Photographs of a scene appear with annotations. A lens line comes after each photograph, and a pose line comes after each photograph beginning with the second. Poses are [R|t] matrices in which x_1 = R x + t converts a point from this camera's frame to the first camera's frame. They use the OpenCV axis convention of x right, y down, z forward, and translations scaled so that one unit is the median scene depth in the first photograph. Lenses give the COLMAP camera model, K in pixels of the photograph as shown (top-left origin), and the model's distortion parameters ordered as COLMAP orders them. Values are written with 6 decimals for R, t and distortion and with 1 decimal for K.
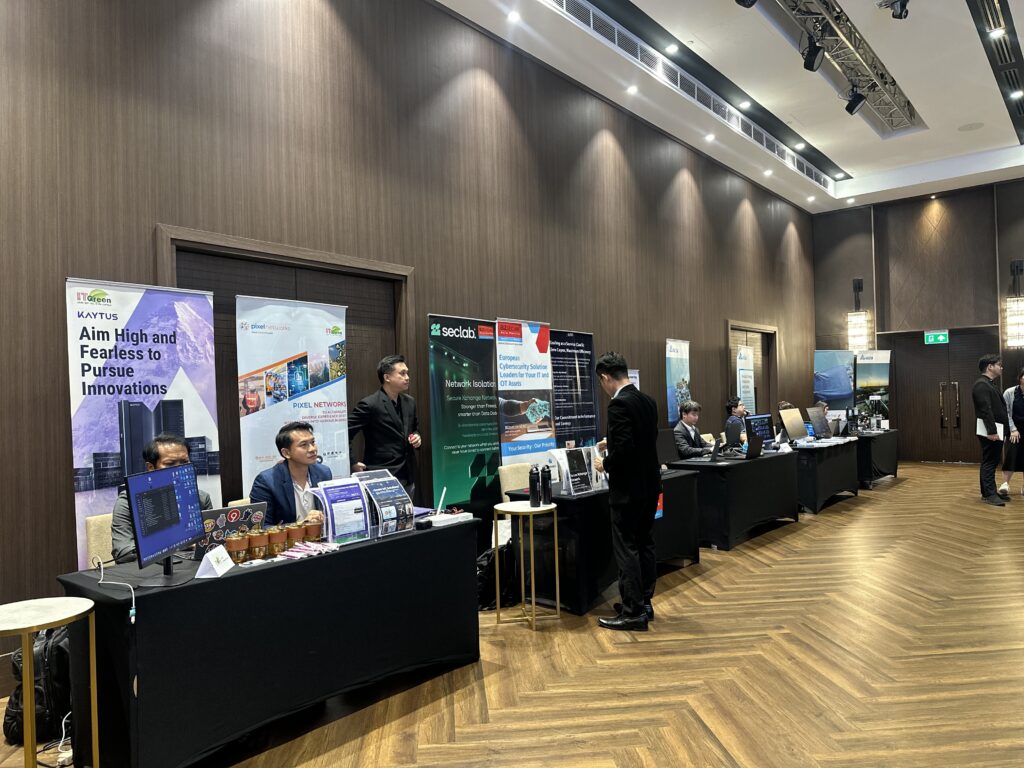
lens RADIAL K [[730.6, 0, 514.0], [0, 730.6, 394.4], [0, 0, 1]] dist [0.112110, -0.158716]
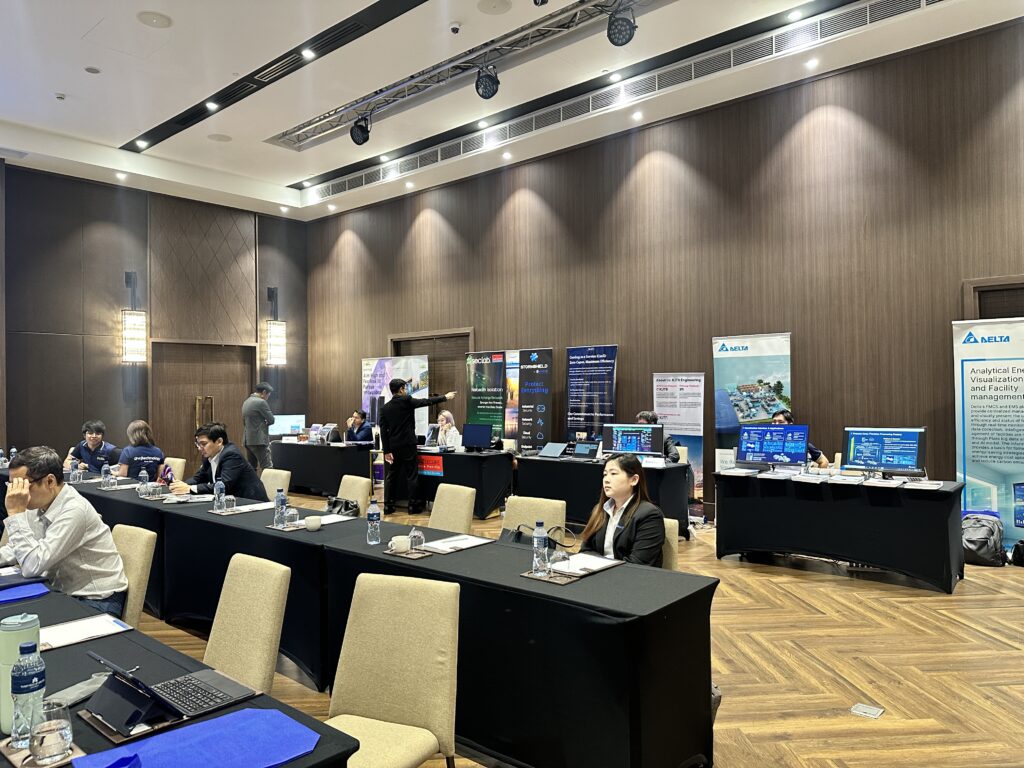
lens RADIAL K [[713.8, 0, 498.7], [0, 713.8, 383.1], [0, 0, 1]] dist [0.099927, -0.169197]
pose [[-0.049996, 0.017555, -0.998595, 1.708771], [0.019296, 0.999676, 0.016608, -0.060400], [0.998563, -0.018439, -0.050319, 1.175604]]
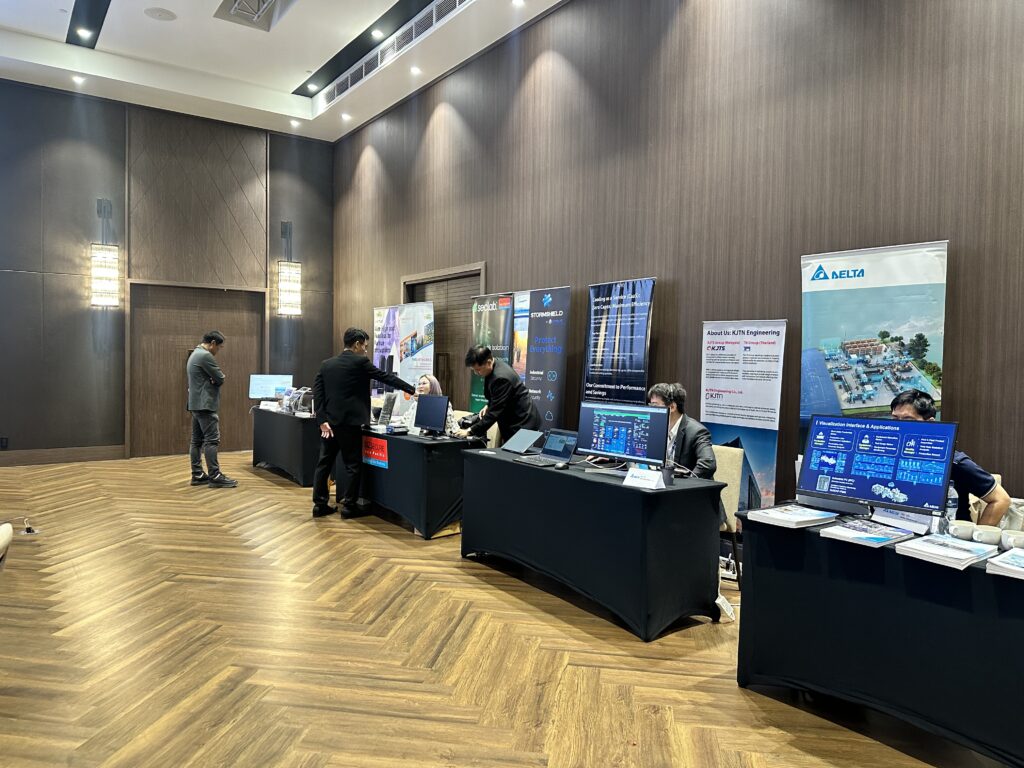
lens RADIAL K [[713.8, 0, 498.7], [0, 713.8, 383.1], [0, 0, 1]] dist [0.099927, -0.169197]
pose [[-0.282425, 0.054385, -0.957747, 1.150215], [-0.001835, 0.998359, 0.057233, -0.024657], [0.959288, 0.017921, -0.281861, 1.426890]]
